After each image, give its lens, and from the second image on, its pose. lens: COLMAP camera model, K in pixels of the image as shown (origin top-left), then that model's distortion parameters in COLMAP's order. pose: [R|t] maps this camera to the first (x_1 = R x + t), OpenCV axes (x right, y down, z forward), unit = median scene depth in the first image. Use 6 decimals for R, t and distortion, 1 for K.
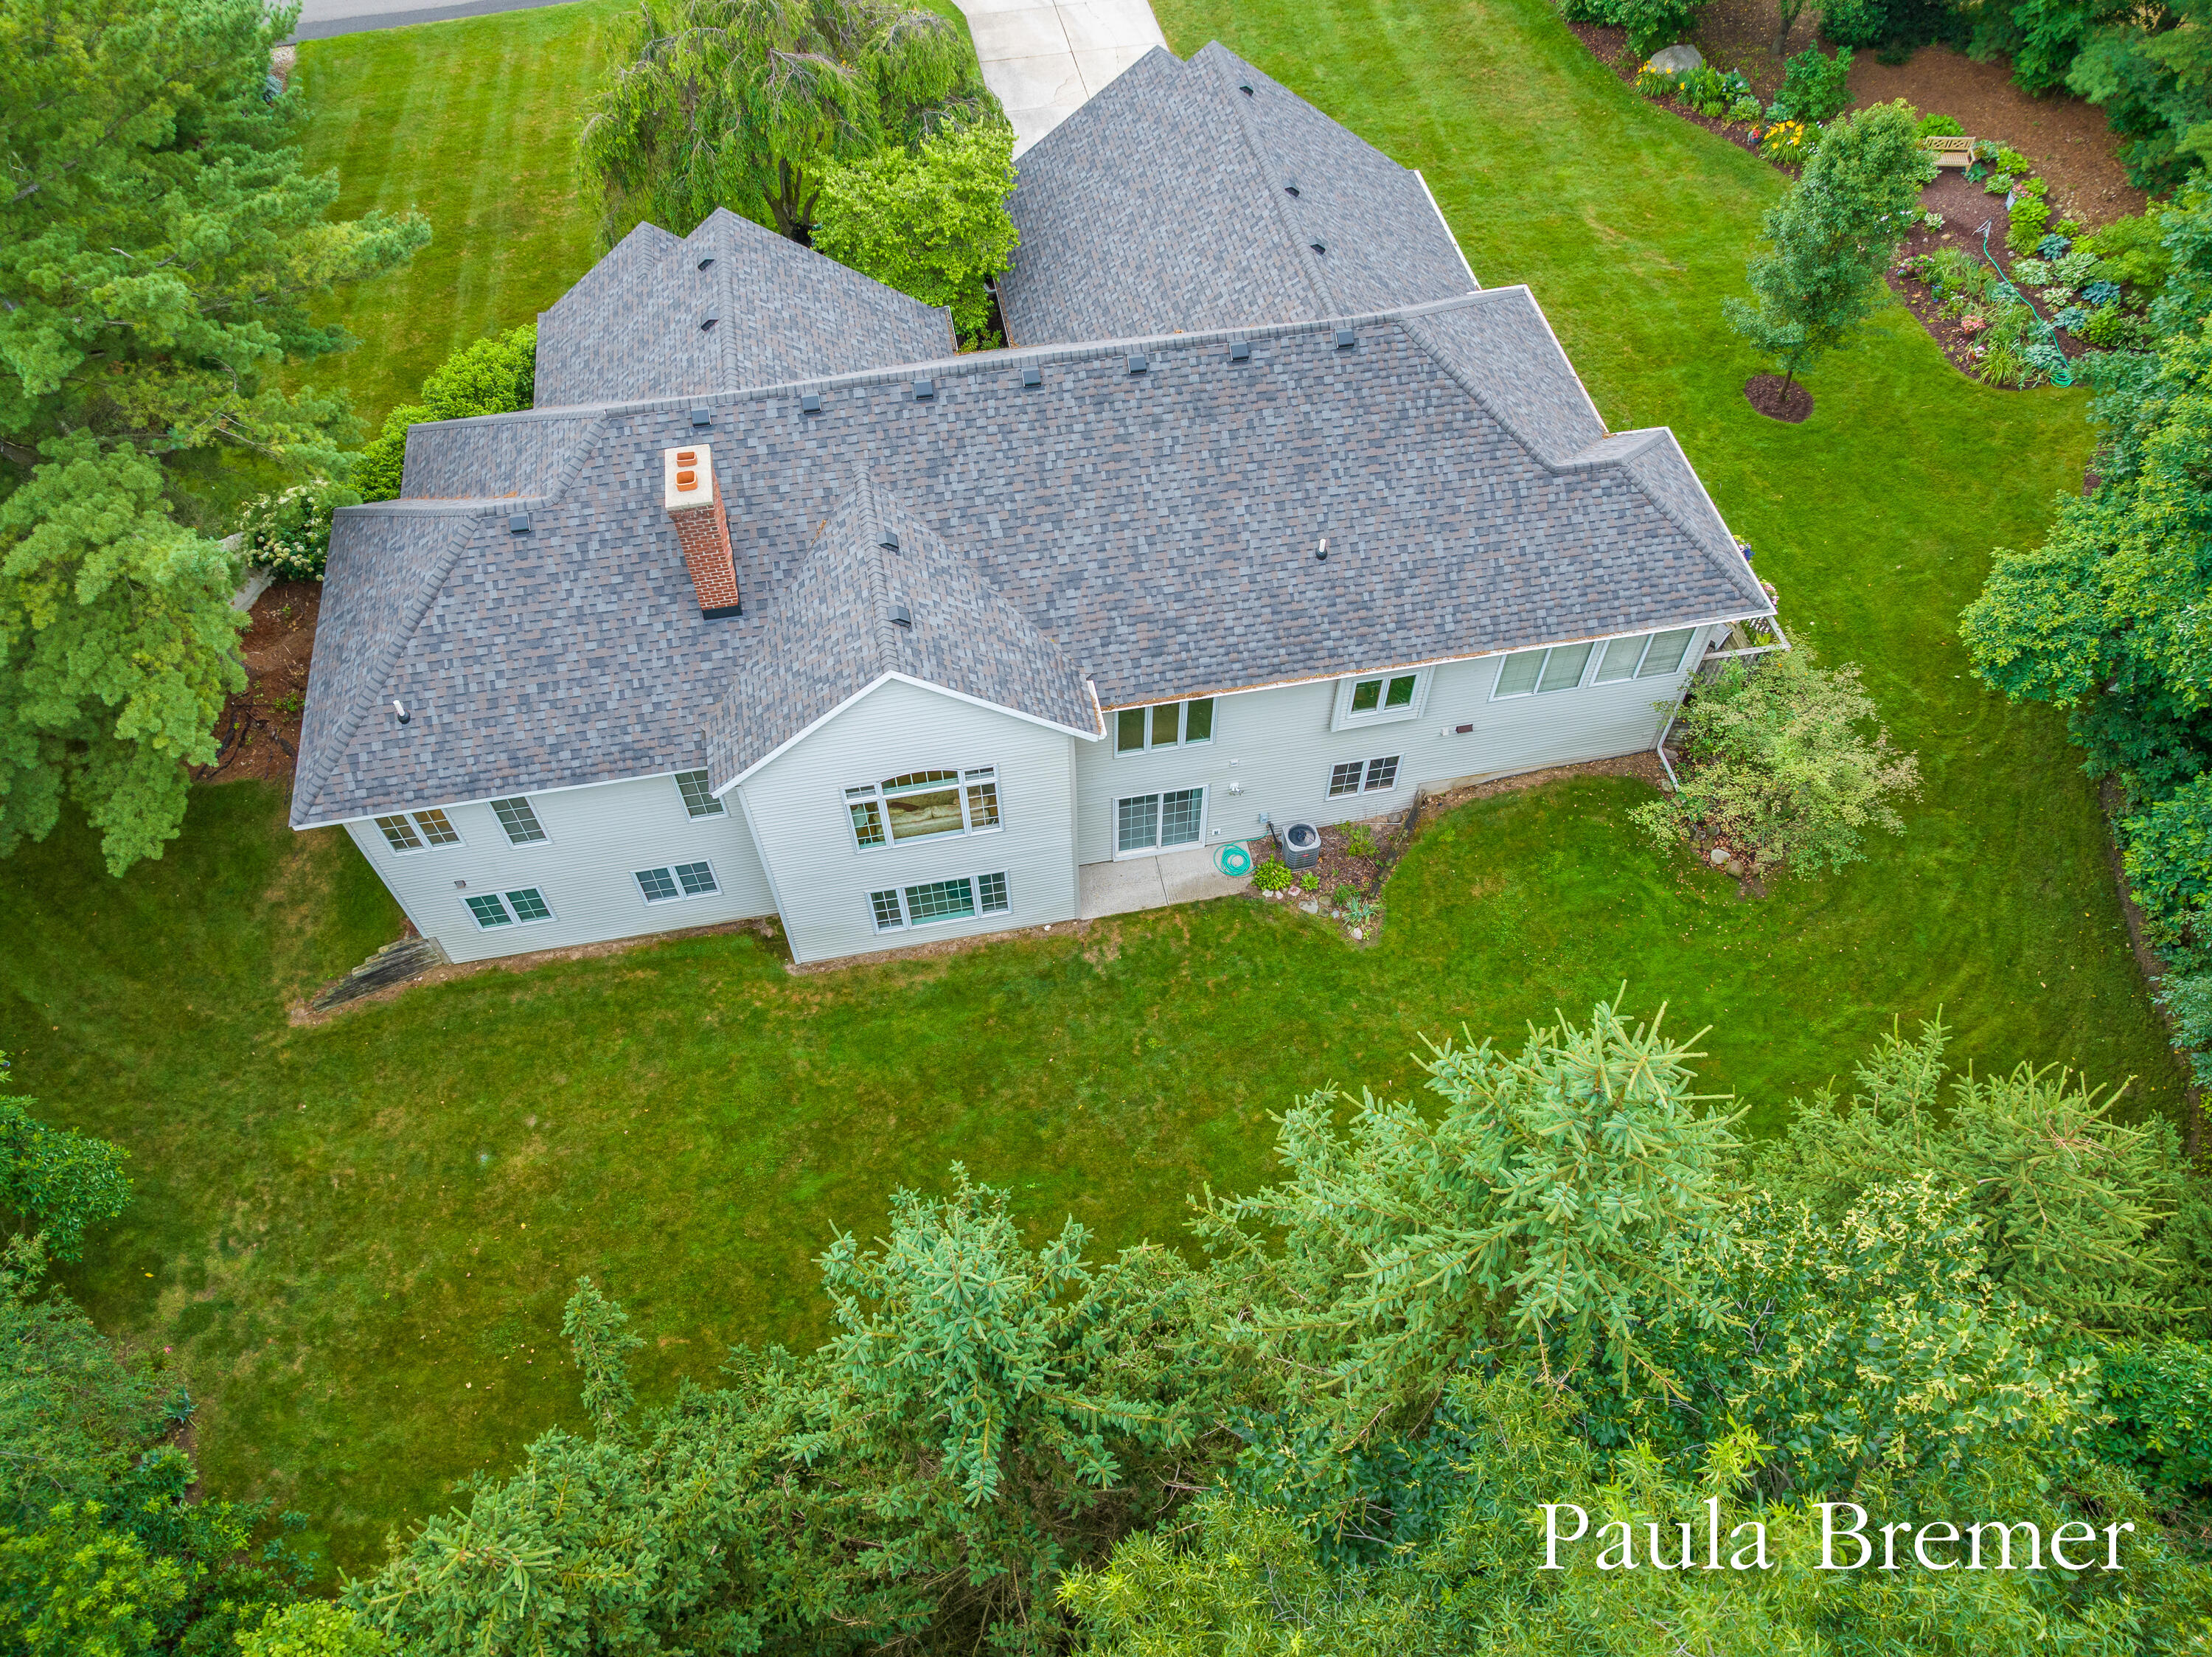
lens RADIAL K [[1559.8, 0, 1106.0], [0, 1559.8, 828.5], [0, 0, 1]] dist [-0.057381, 0.036665]
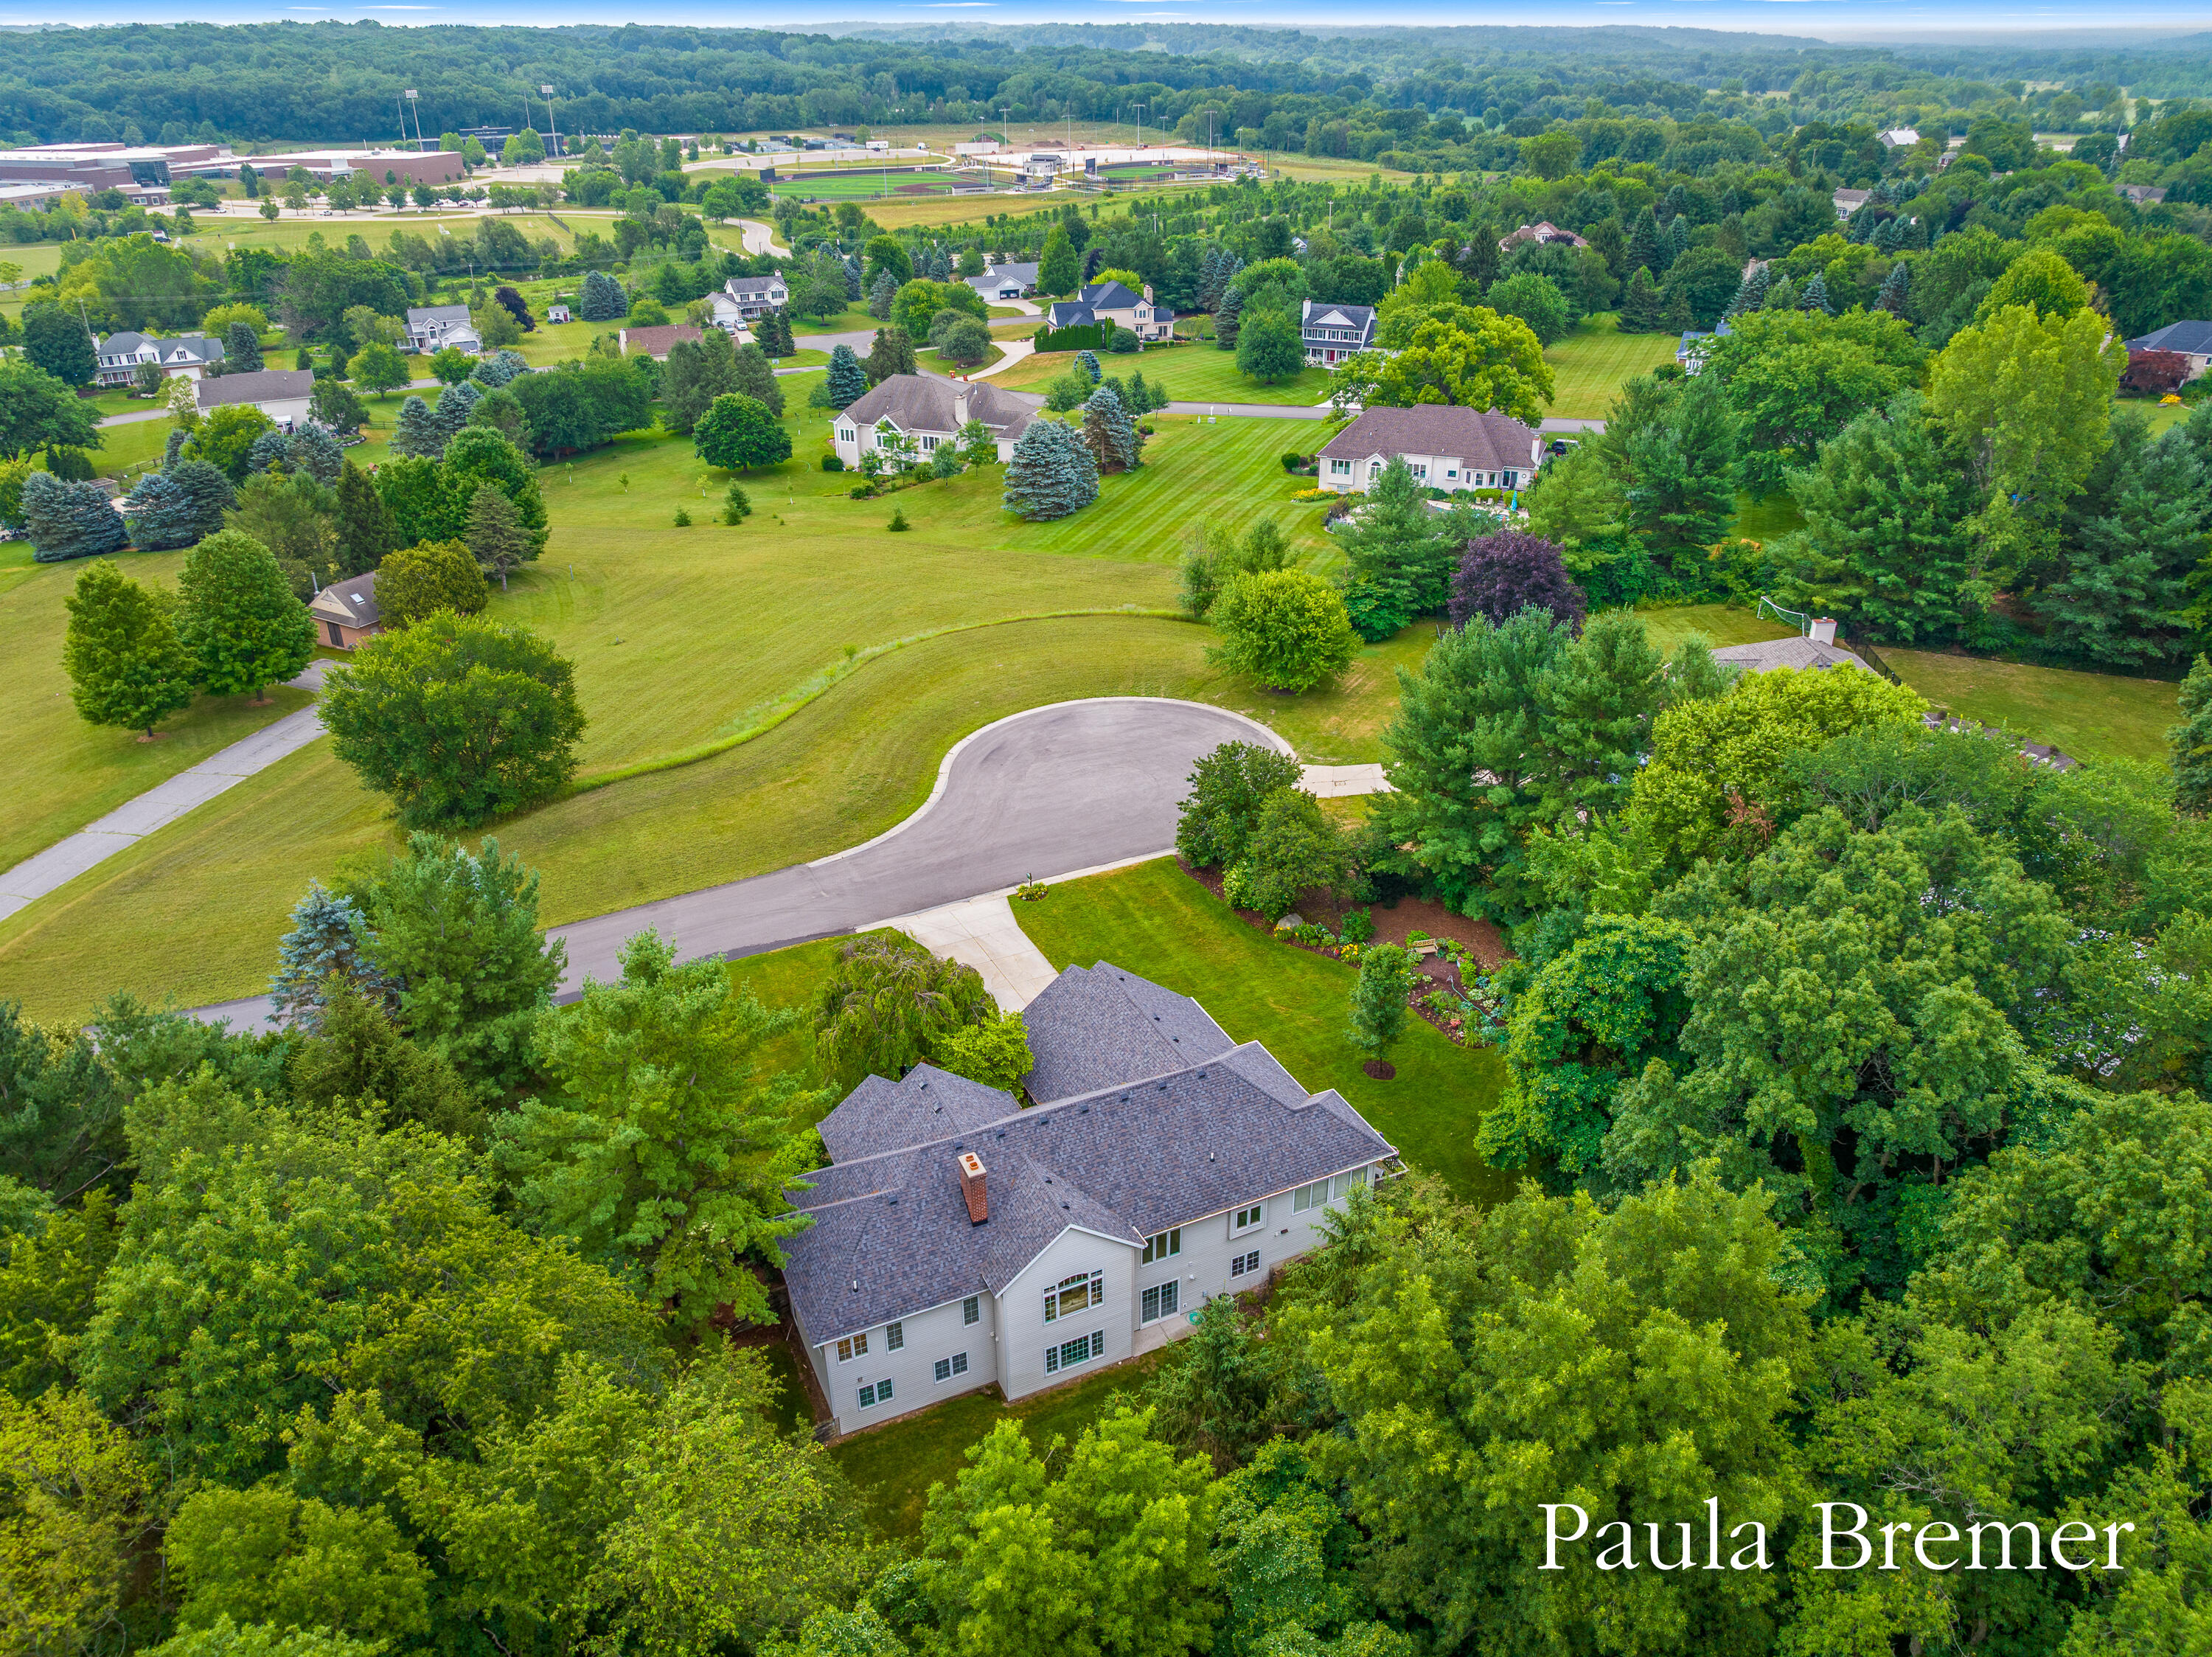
lens RADIAL K [[1529.3, 0, 1106.0], [0, 1529.3, 828.5], [0, 0, 1]] dist [-0.017627, 0.000329]
pose [[0.968483, -0.121740, 0.217303, -0.424244], [0.209865, 0.868717, -0.448652, 0.363874], [-0.134156, 0.480116, 0.866886, -1.146334]]
